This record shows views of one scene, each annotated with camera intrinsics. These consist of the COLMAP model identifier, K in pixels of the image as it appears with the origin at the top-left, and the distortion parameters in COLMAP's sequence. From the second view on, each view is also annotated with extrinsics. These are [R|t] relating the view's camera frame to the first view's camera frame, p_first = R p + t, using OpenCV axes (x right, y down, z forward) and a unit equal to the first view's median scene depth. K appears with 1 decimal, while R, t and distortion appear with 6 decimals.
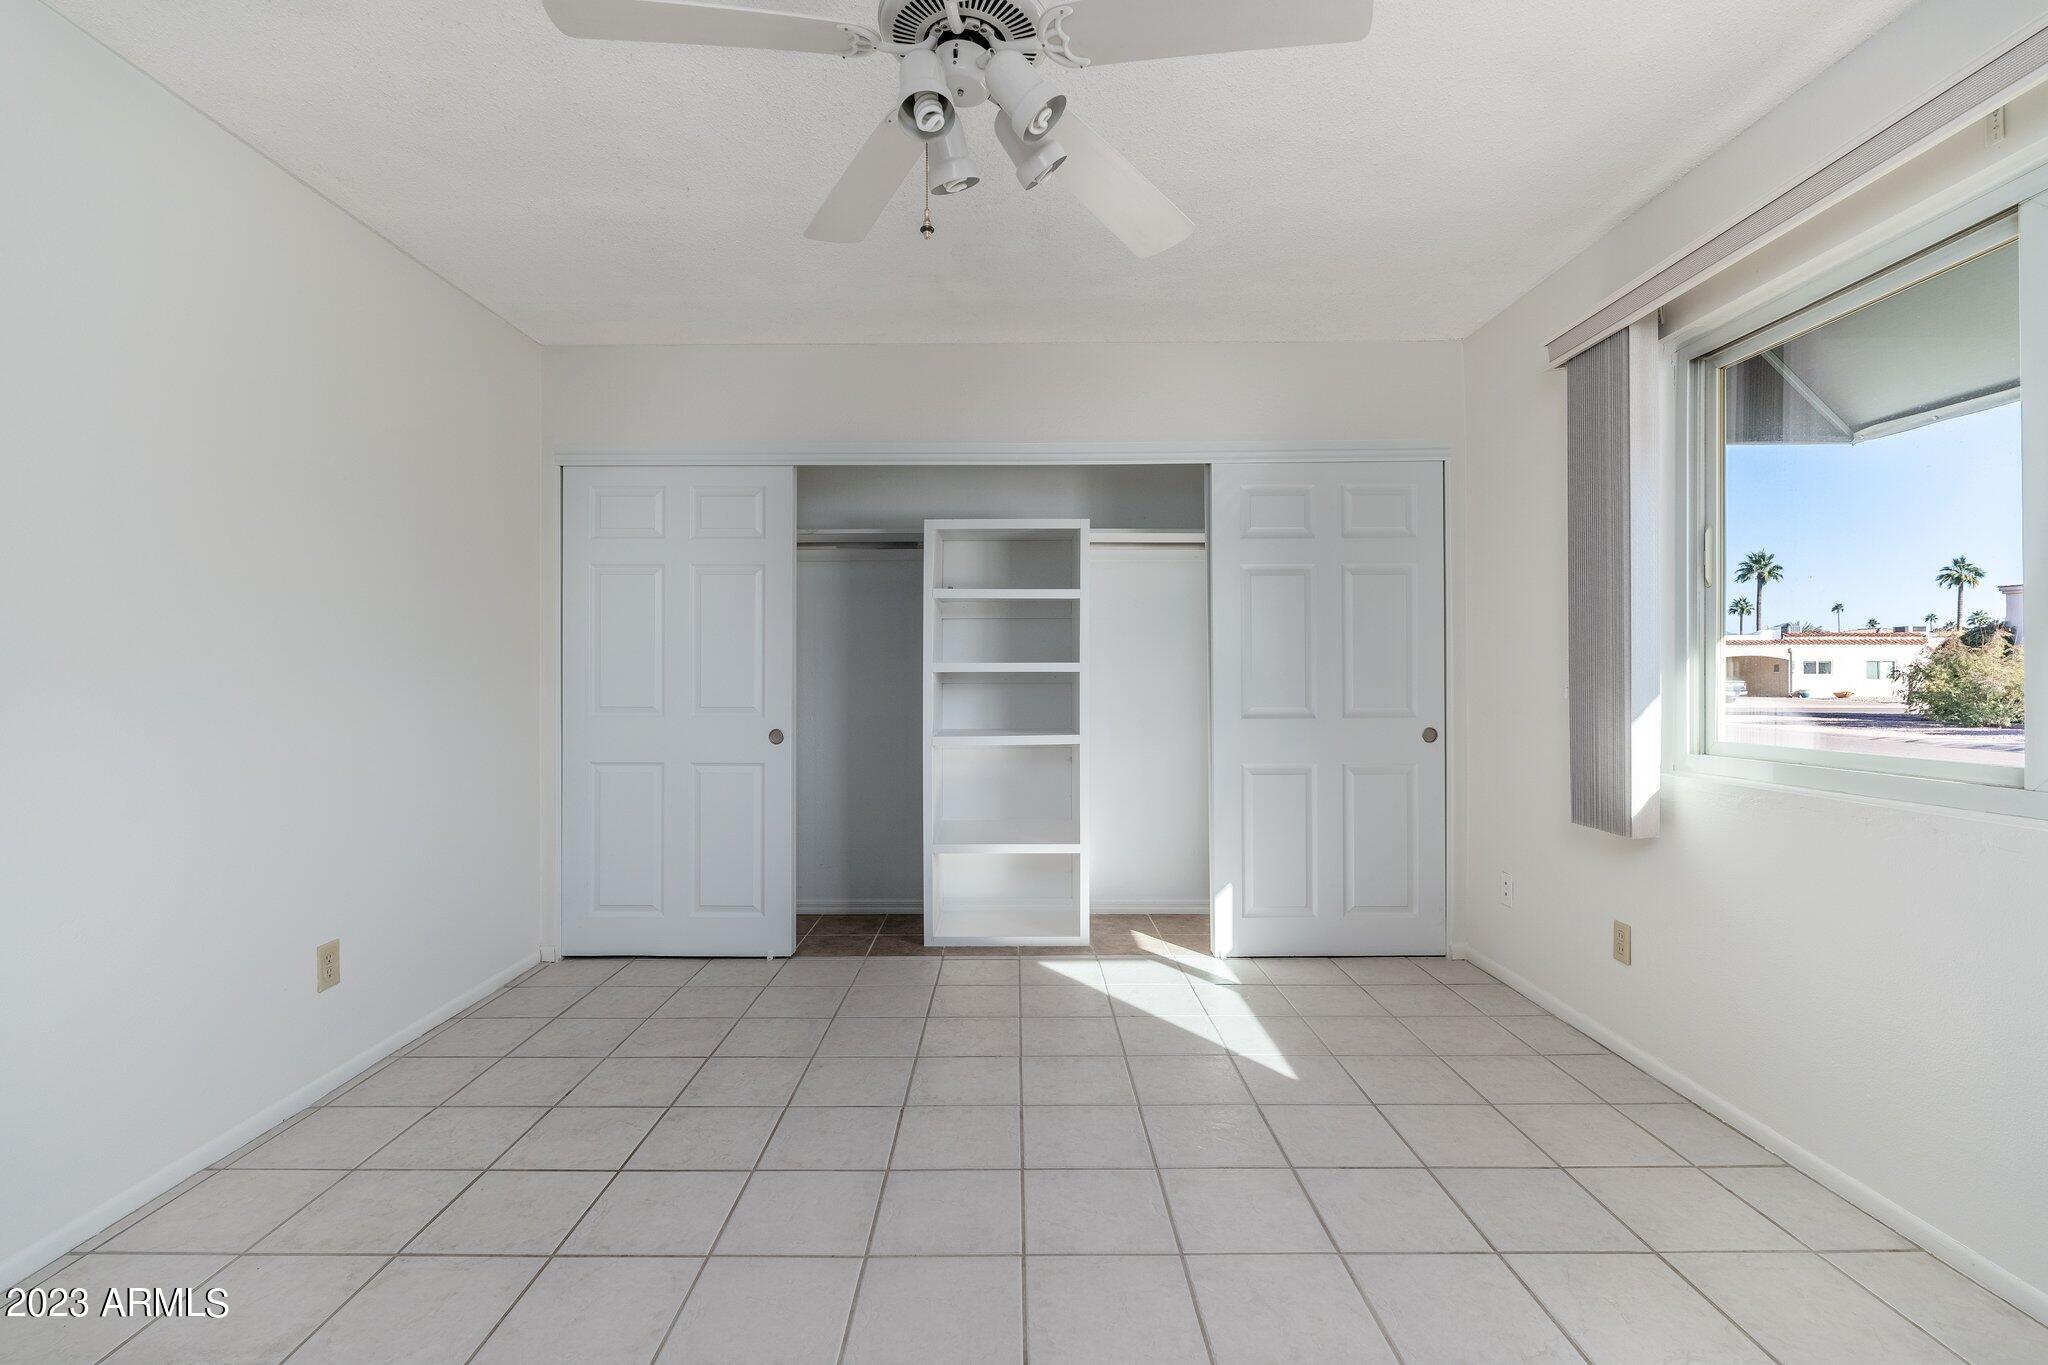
lens RADIAL K [[931.8, 0, 1033.9], [0, 931.8, 681.8], [0, 0, 1]] dist [-0.003993, -0.000029]
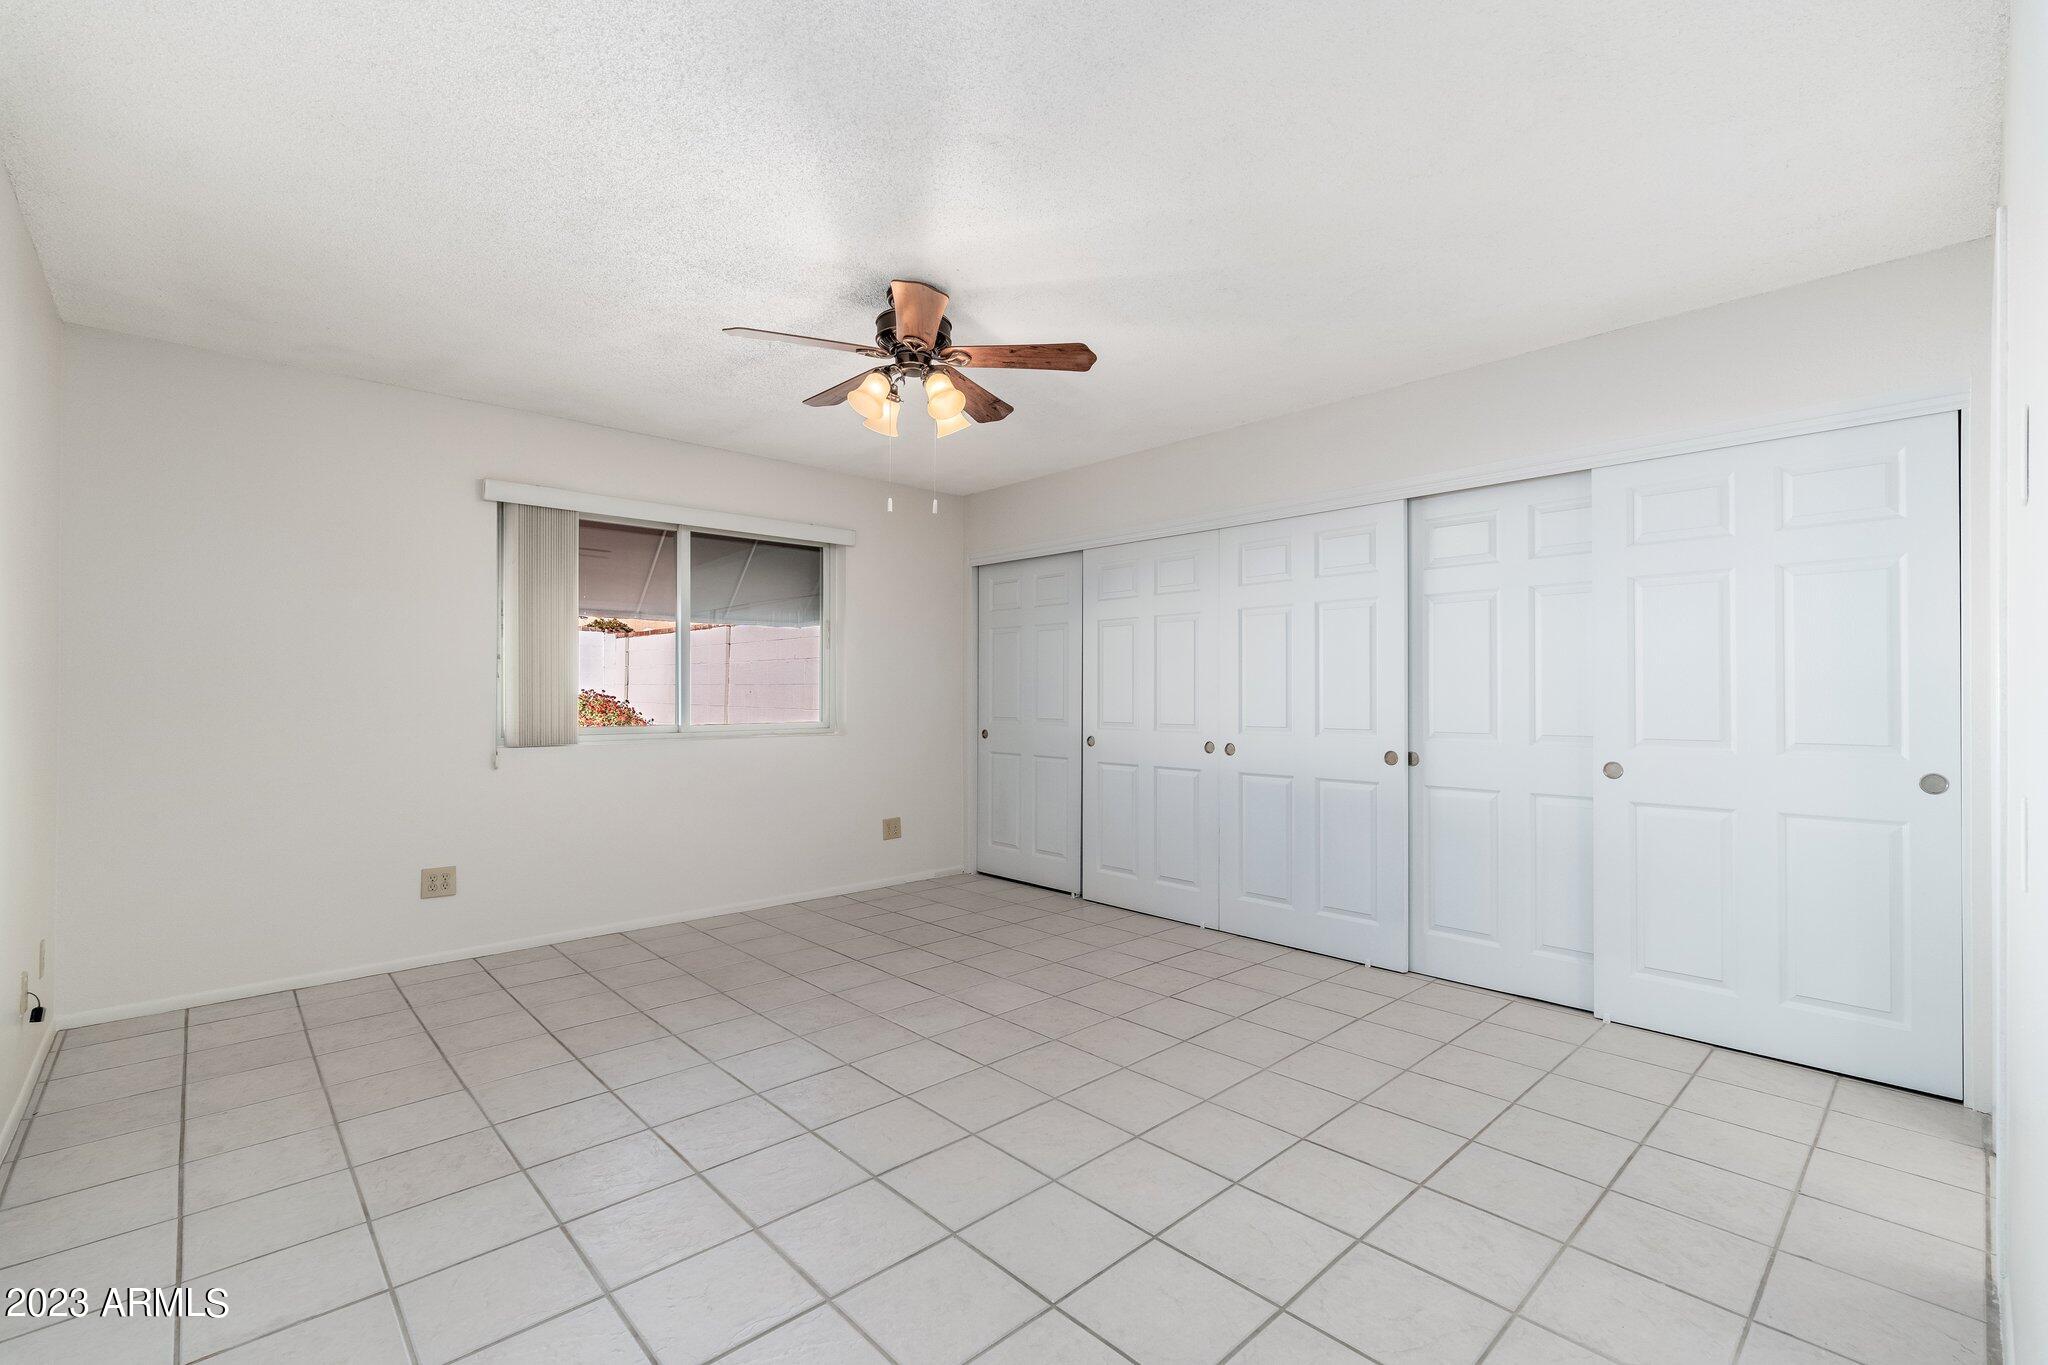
lens RADIAL K [[901.3, 0, 1028.7], [0, 901.3, 685.4], [0, 0, 1]] dist [-0.001490, -0.000098]
pose [[0.676516, -0.007569, -0.736389, 0.573787], [-0.011596, 0.999714, -0.020928, 0.003986], [0.736337, 0.022697, 0.676235, 0.018203]]
